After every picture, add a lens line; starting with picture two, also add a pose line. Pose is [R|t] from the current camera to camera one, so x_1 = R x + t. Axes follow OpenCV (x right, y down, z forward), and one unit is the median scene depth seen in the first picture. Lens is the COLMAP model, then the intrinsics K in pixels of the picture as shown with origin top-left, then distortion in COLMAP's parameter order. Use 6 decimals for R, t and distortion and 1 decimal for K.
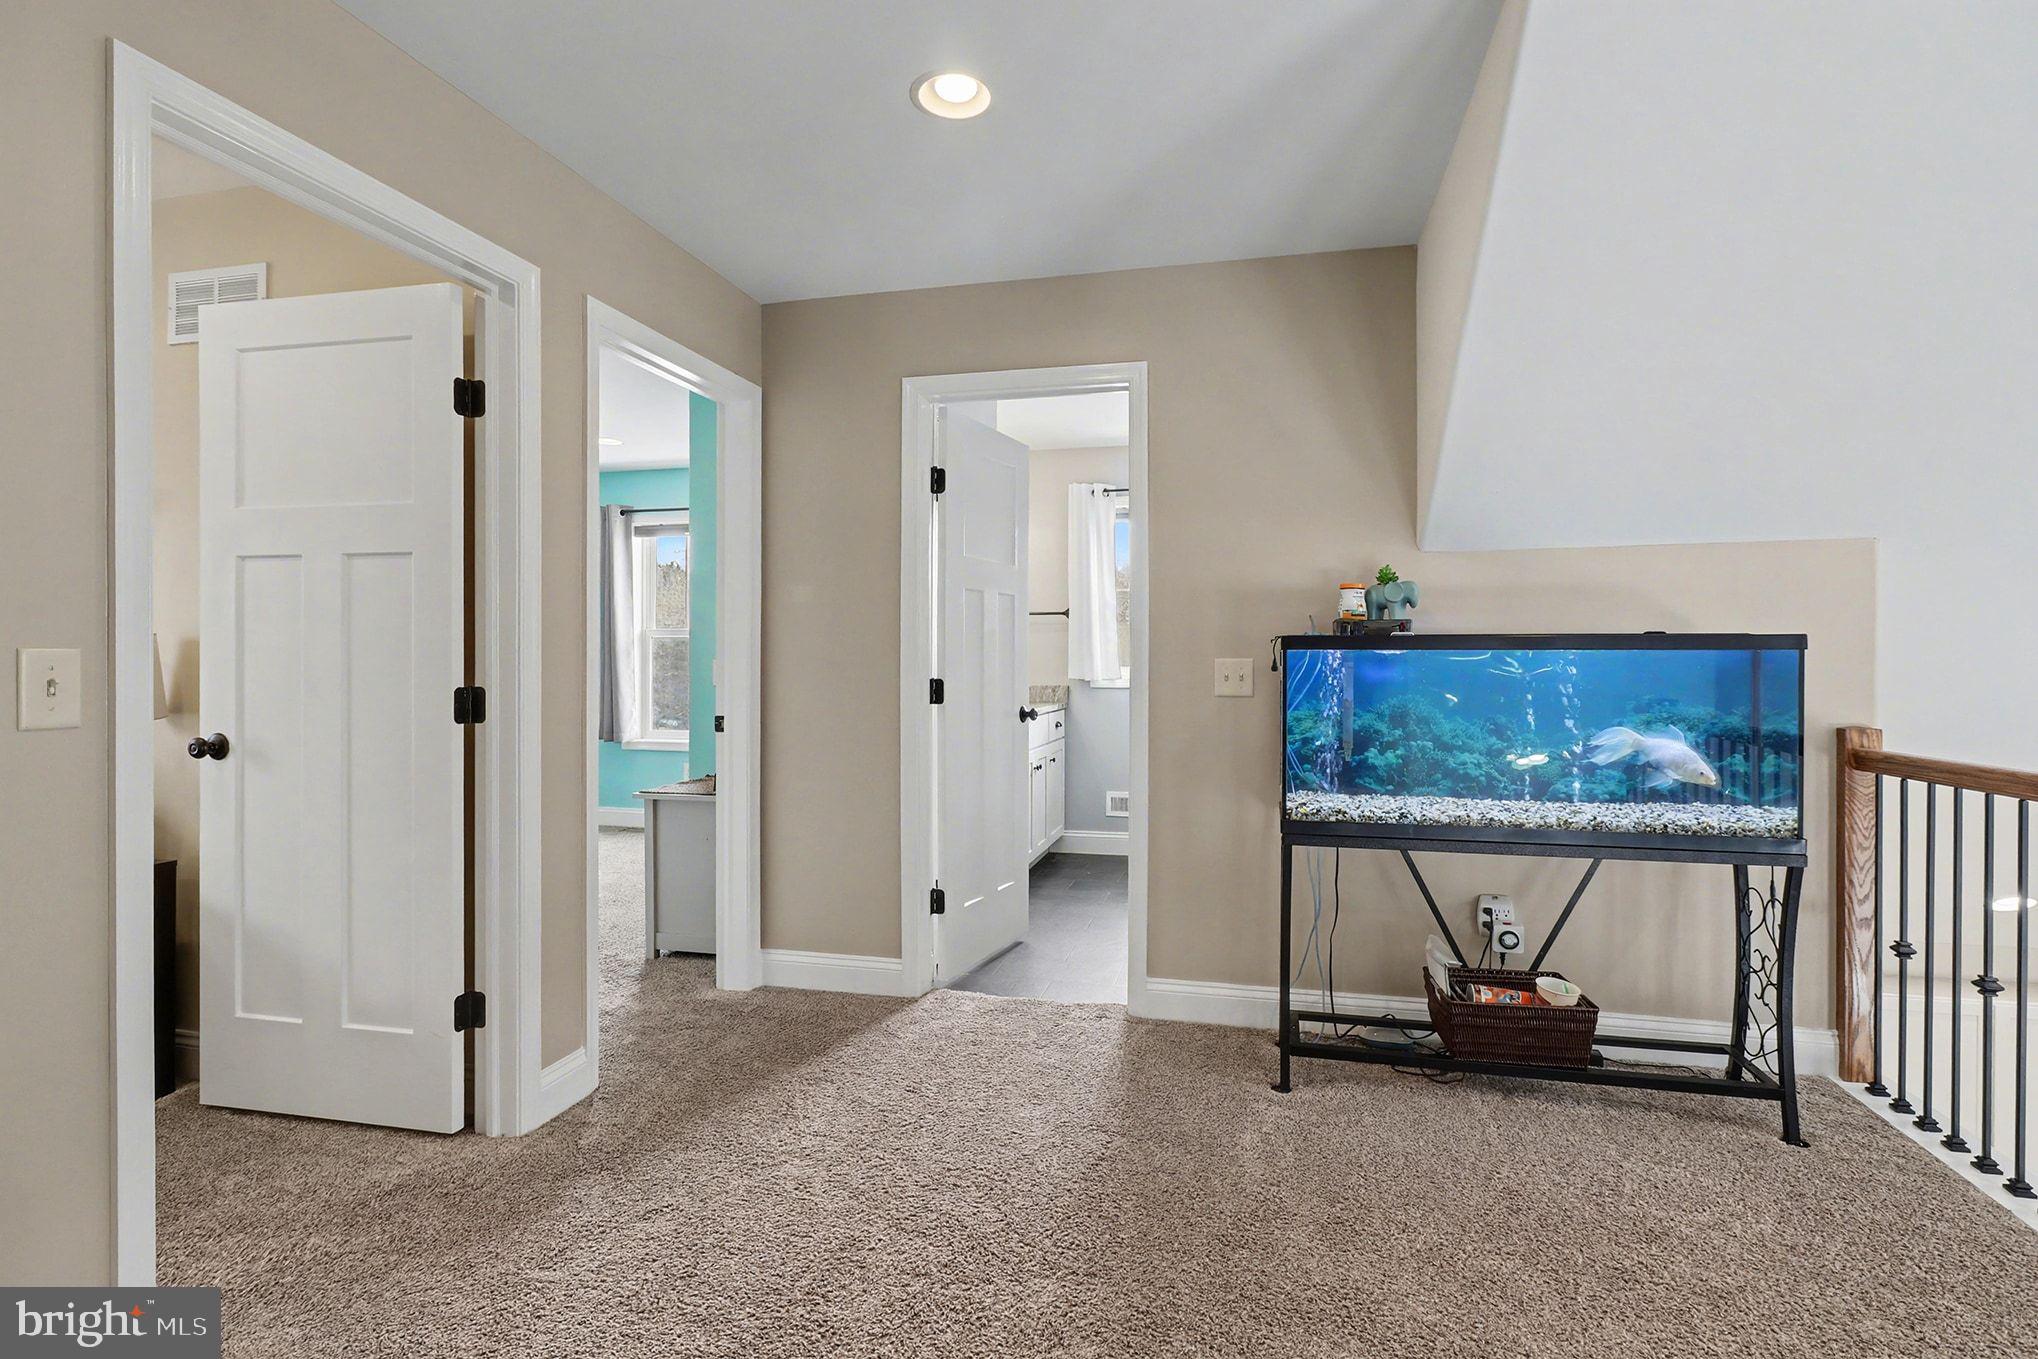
lens RADIAL K [[975.6, 0, 1036.5], [0, 975.6, 671.4], [0, 0, 1]] dist [-0.000449, 0.000025]
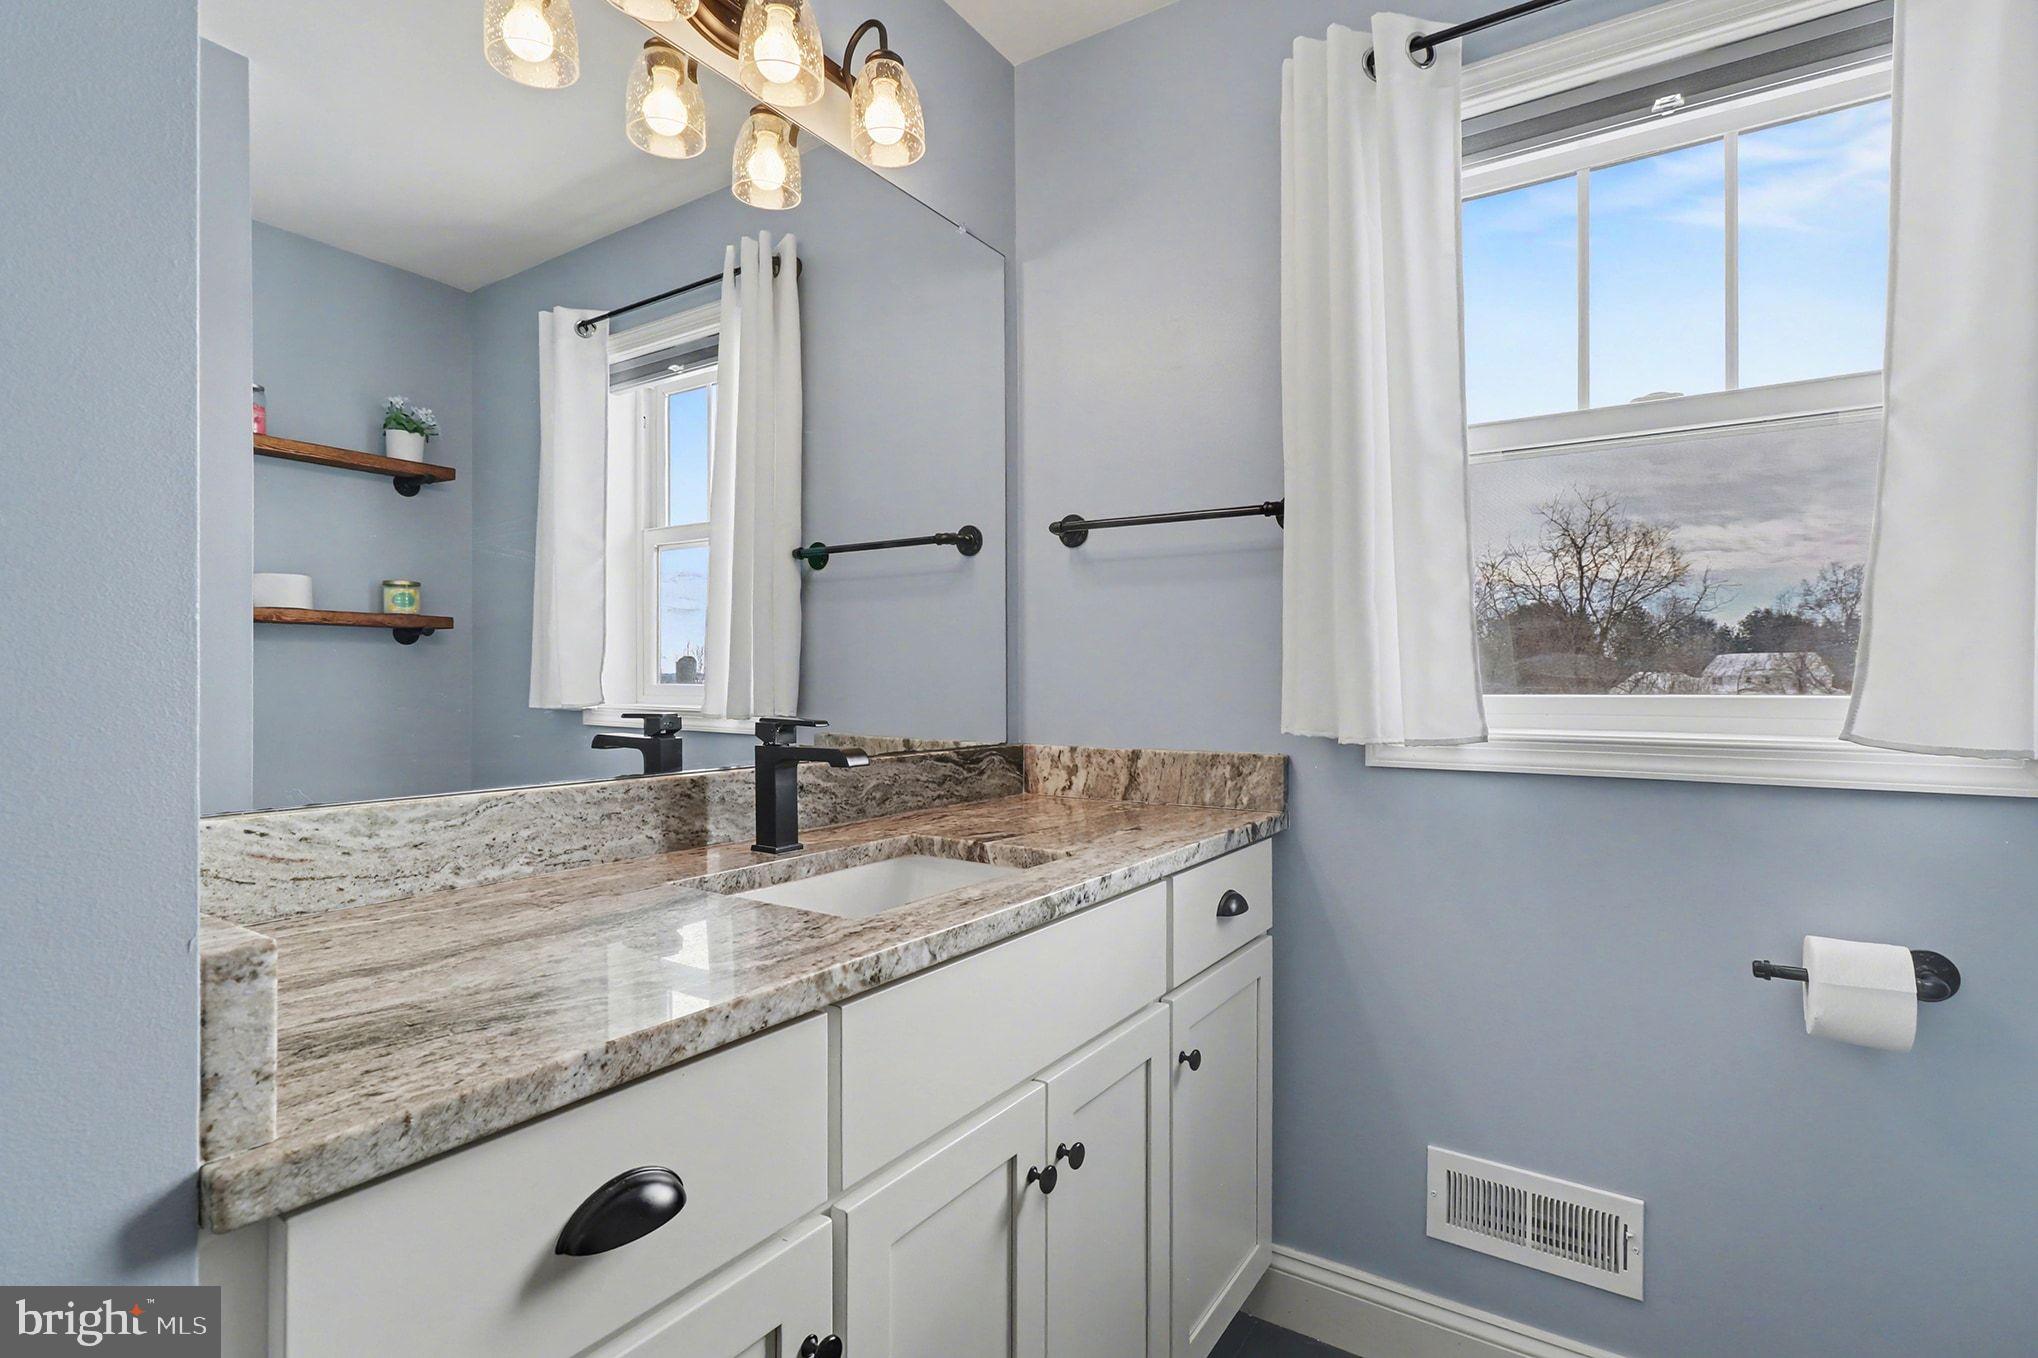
lens RADIAL K [[1005.4, 0, 1023.1], [0, 1005.4, 667.6], [0, 0, 1]] dist [0.001111, 0.019337]
pose [[0.942426, -0.002620, -0.334405, 0.060302], [-0.001700, 0.999919, -0.012627, -0.008658], [0.334411, 0.012469, 0.942345, 0.693174]]
